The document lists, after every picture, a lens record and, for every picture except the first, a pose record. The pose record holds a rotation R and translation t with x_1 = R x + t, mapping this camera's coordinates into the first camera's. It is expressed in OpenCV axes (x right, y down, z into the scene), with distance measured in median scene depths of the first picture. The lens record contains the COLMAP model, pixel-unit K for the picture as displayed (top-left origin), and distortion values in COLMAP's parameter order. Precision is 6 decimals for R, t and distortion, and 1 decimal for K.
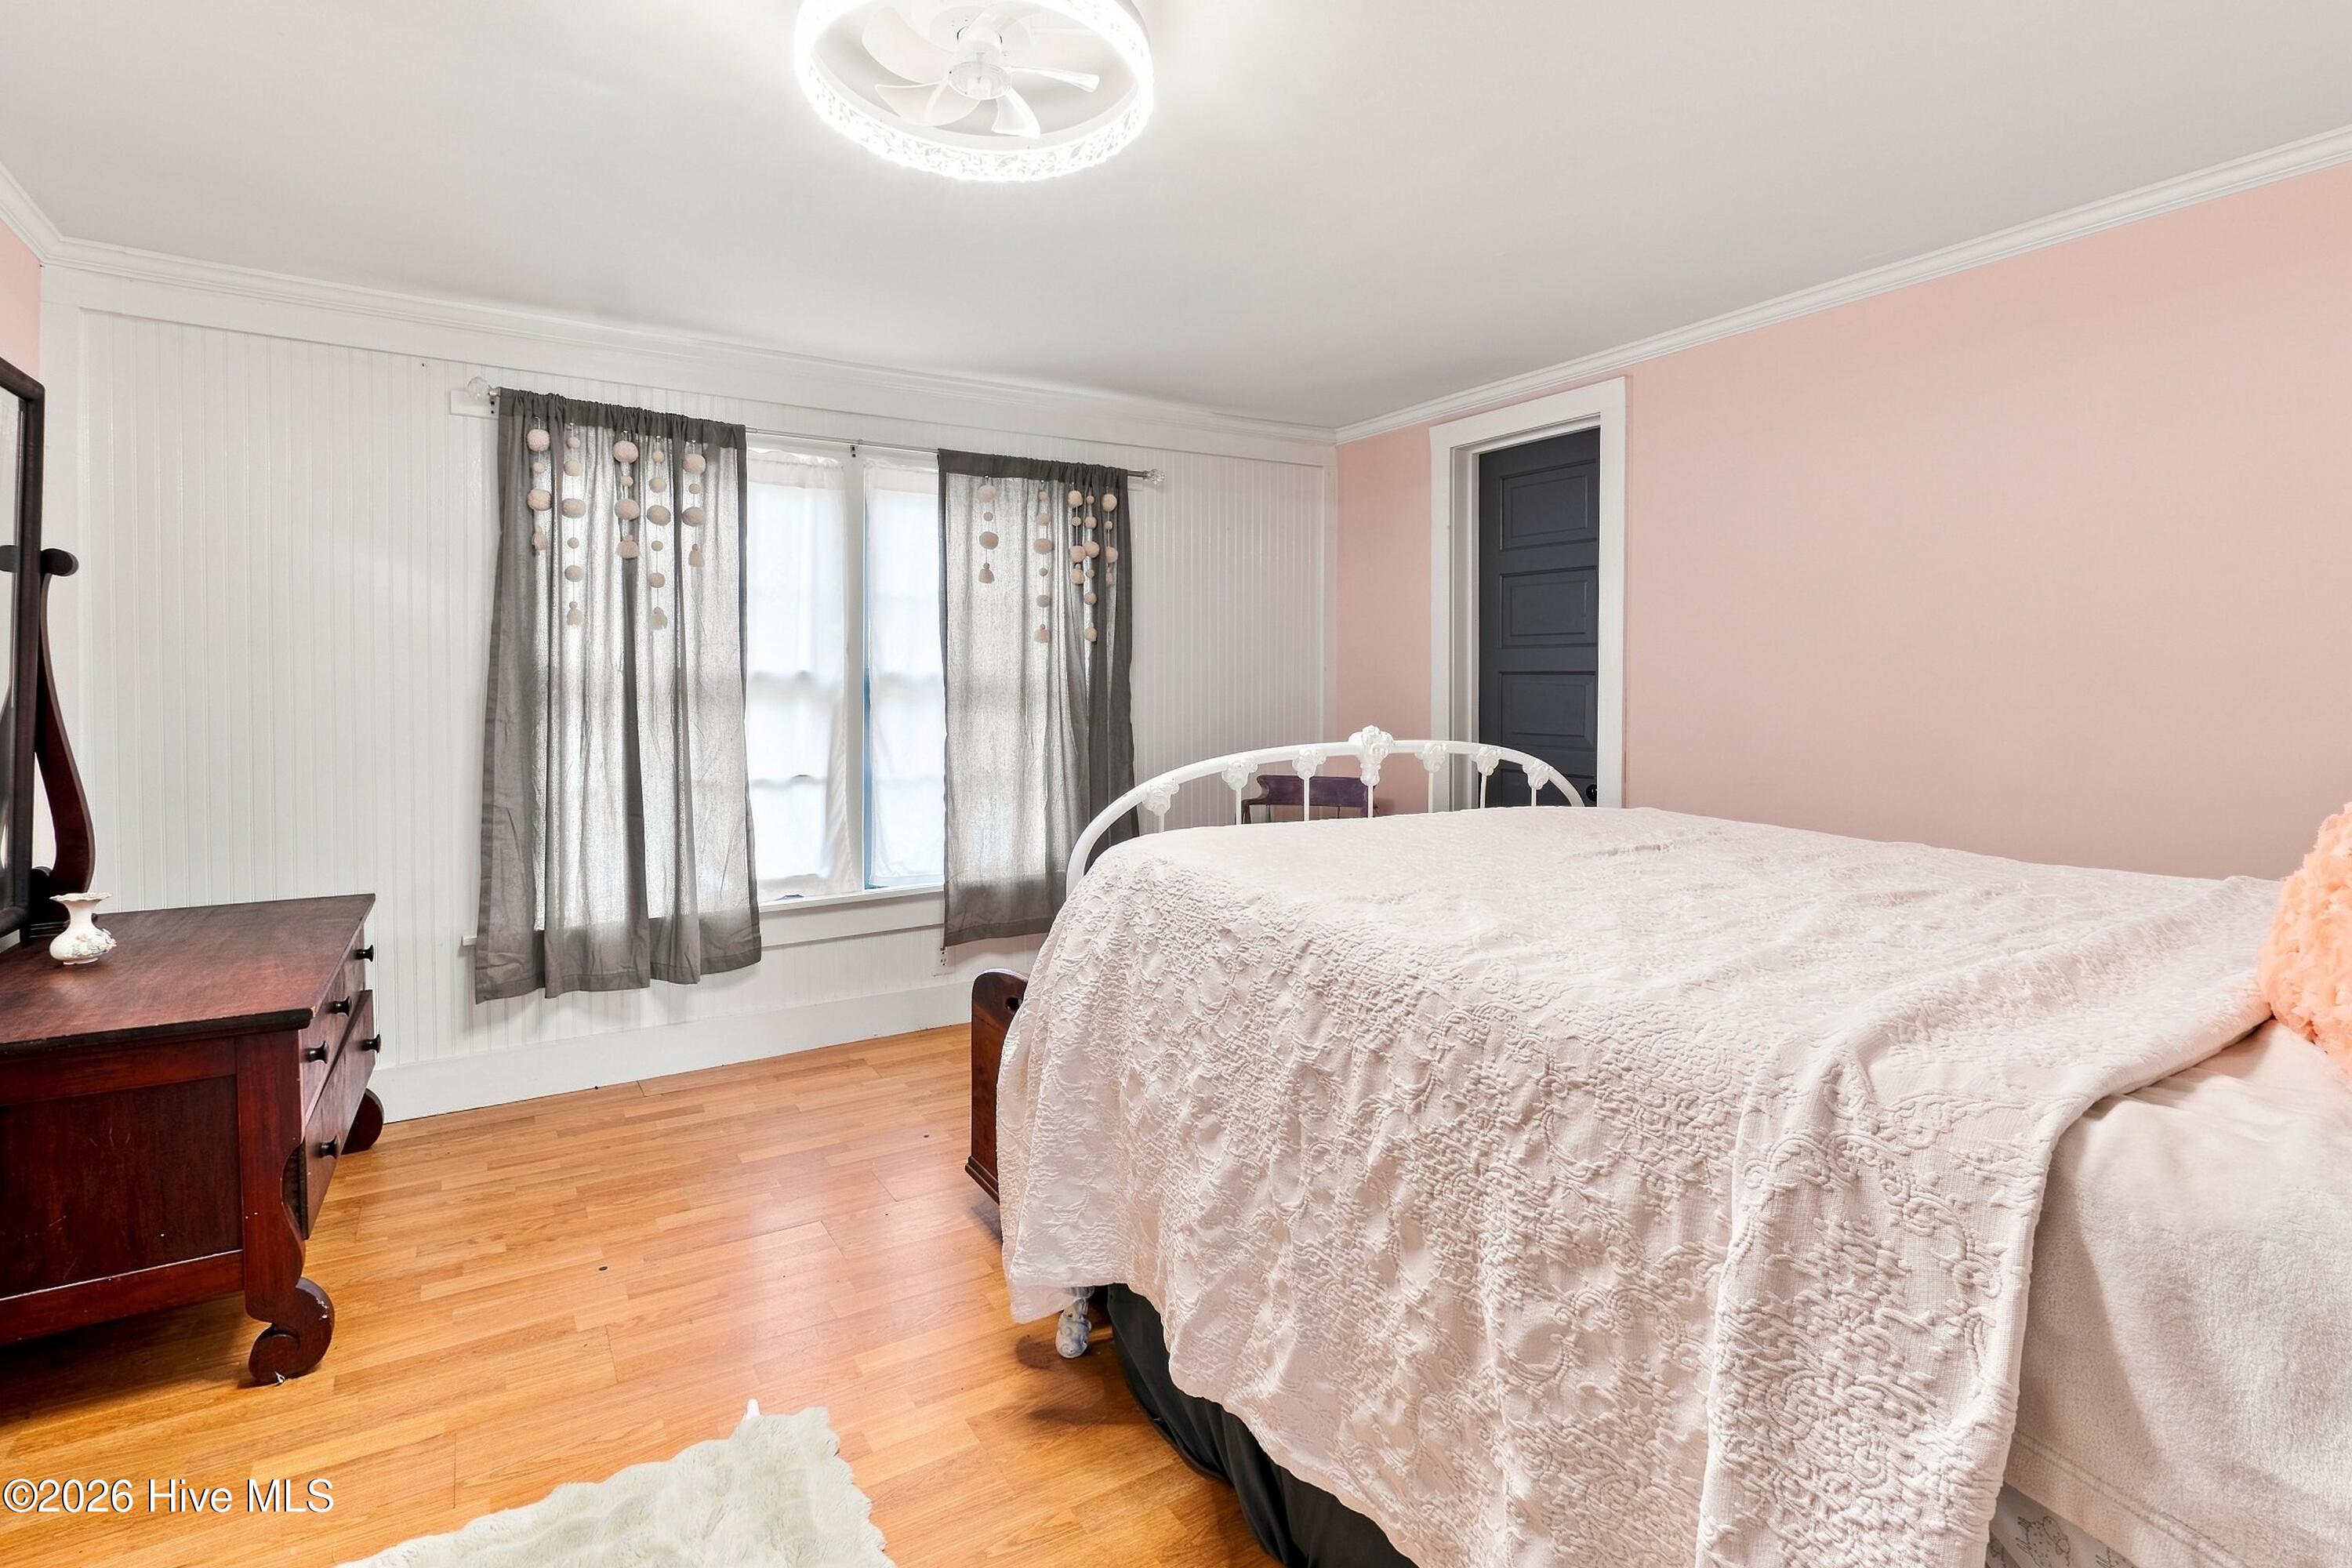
lens RADIAL K [[1136.8, 0, 1171.7], [0, 1136.8, 705.5], [0, 0, 1]] dist [-0.003461, -0.000028]
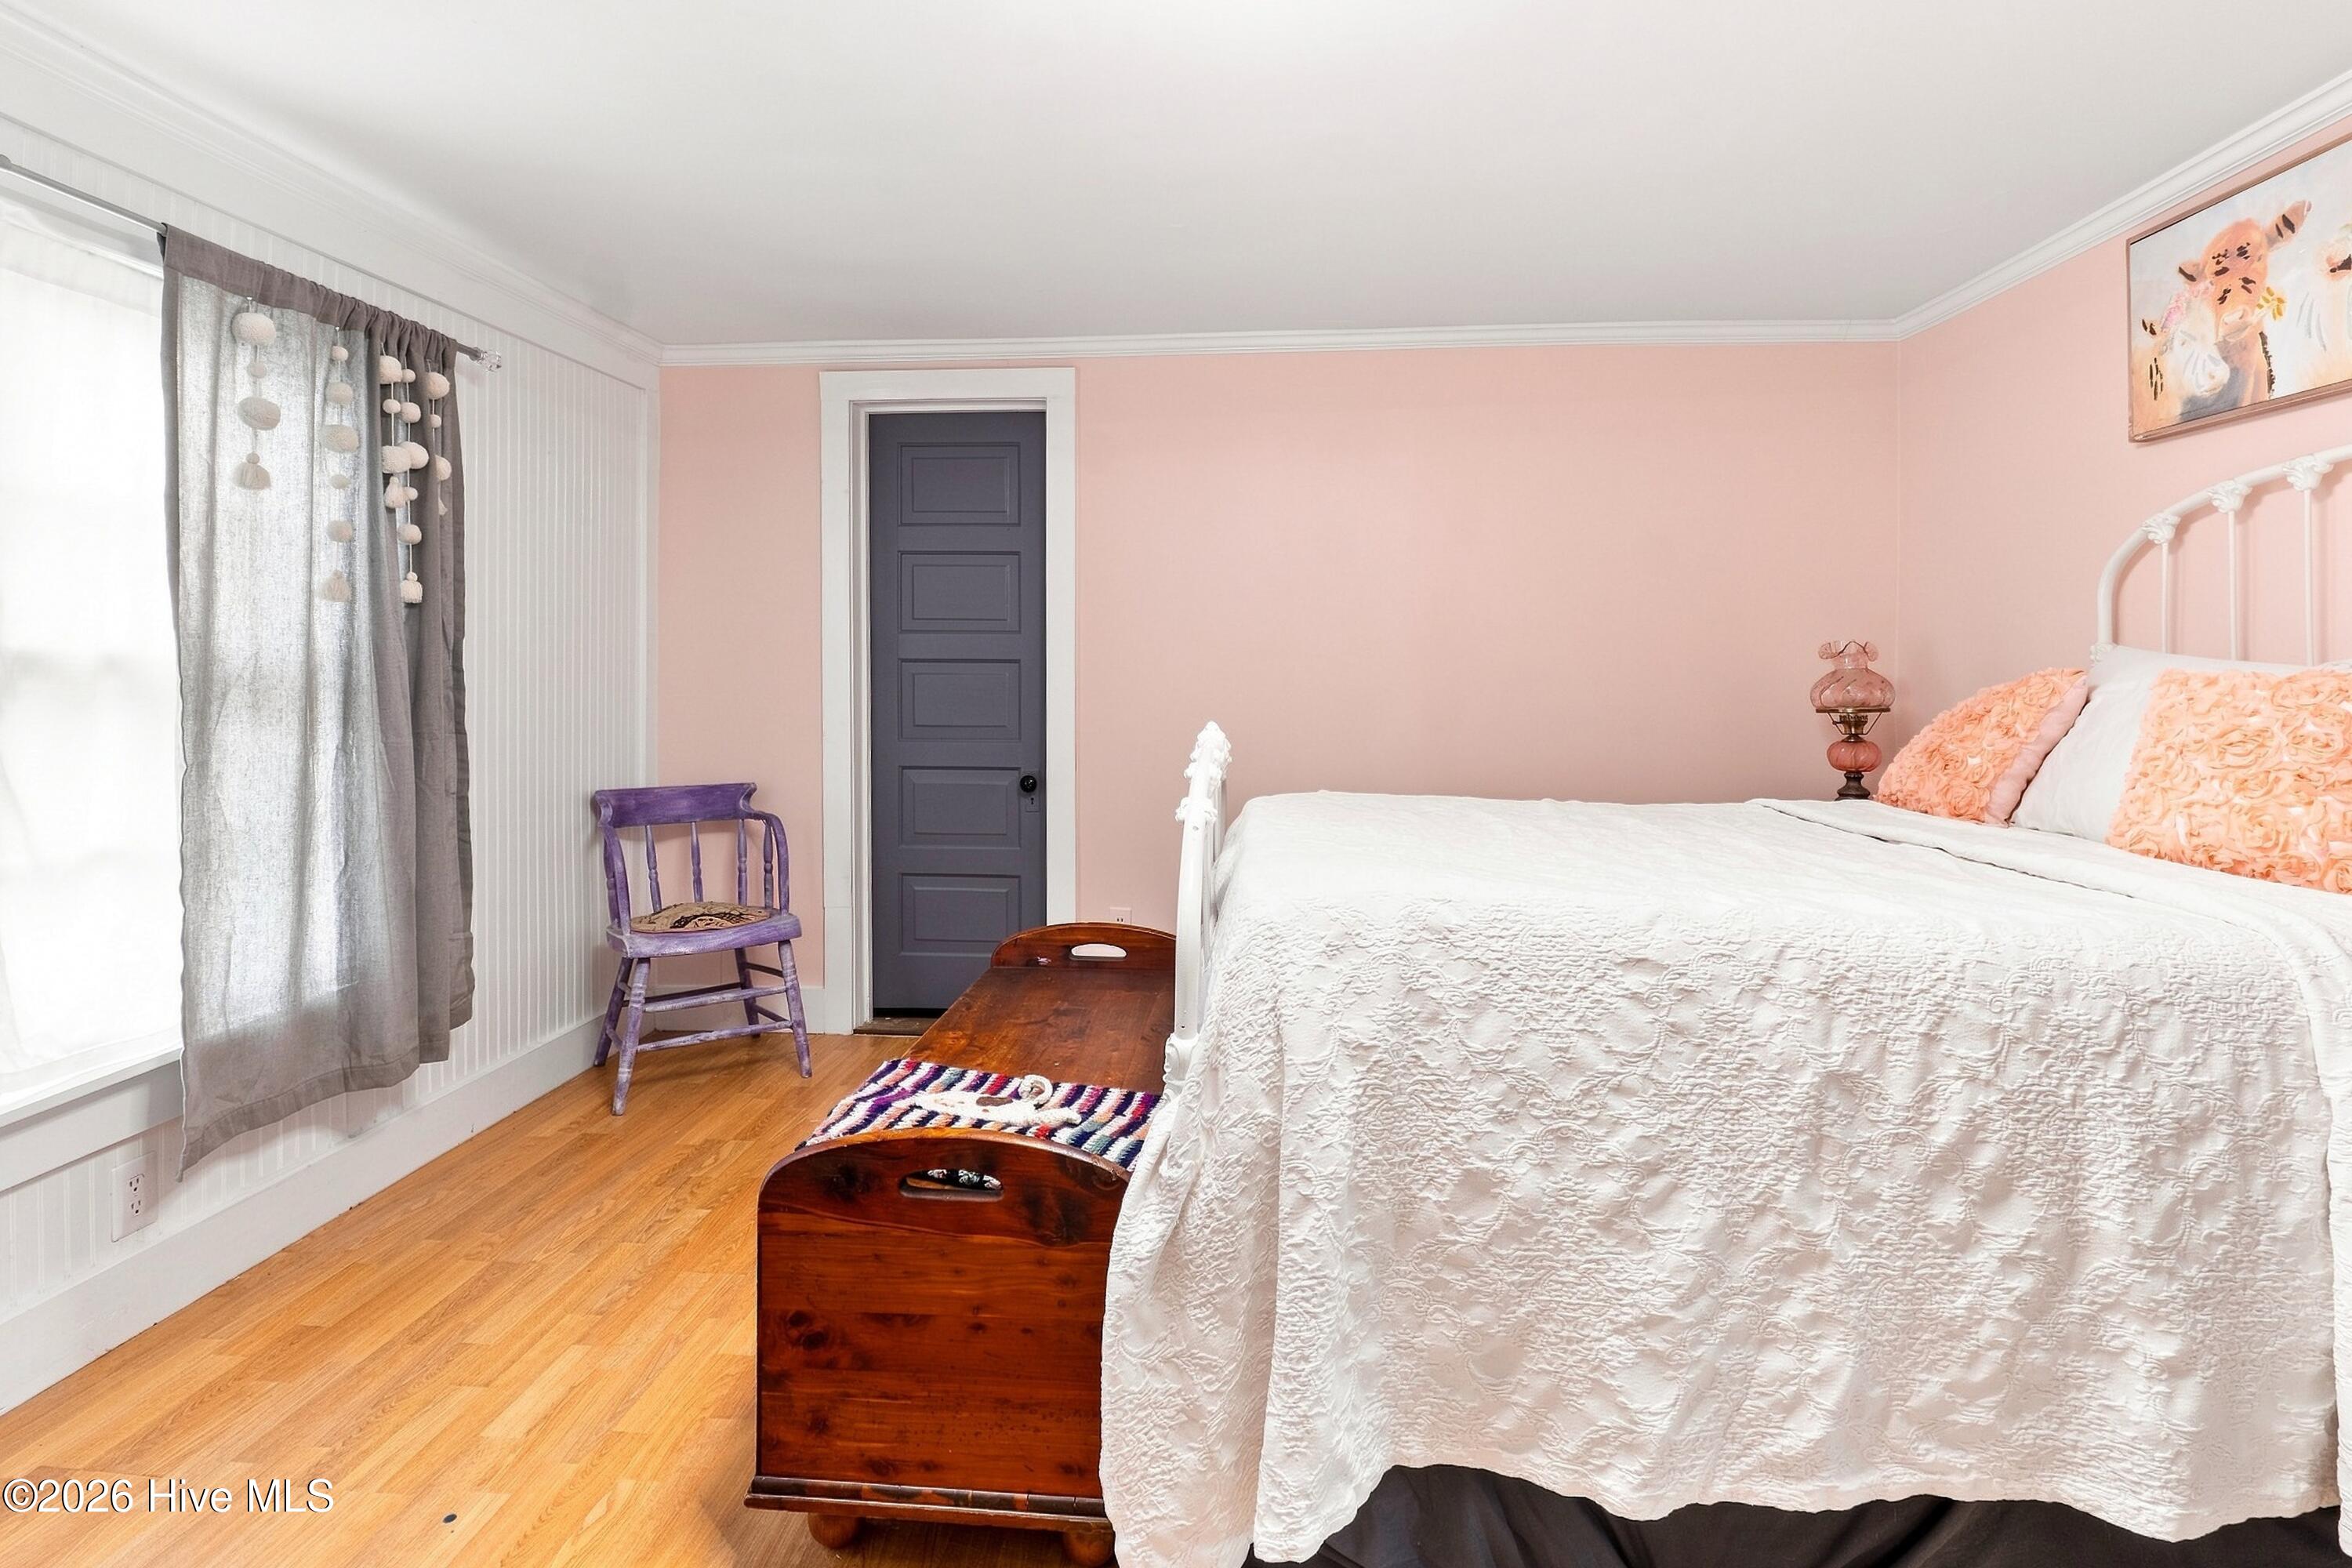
lens RADIAL K [[1147.5, 0, 1177.7], [0, 1147.5, 659.7], [0, 0, 1]] dist [-0.001854, -0.000839]
pose [[0.580977, 0.006032, 0.813897, -0.991436], [0.013760, 0.999757, -0.017232, -0.026493], [-0.813803, 0.021211, 0.580753, 0.868577]]
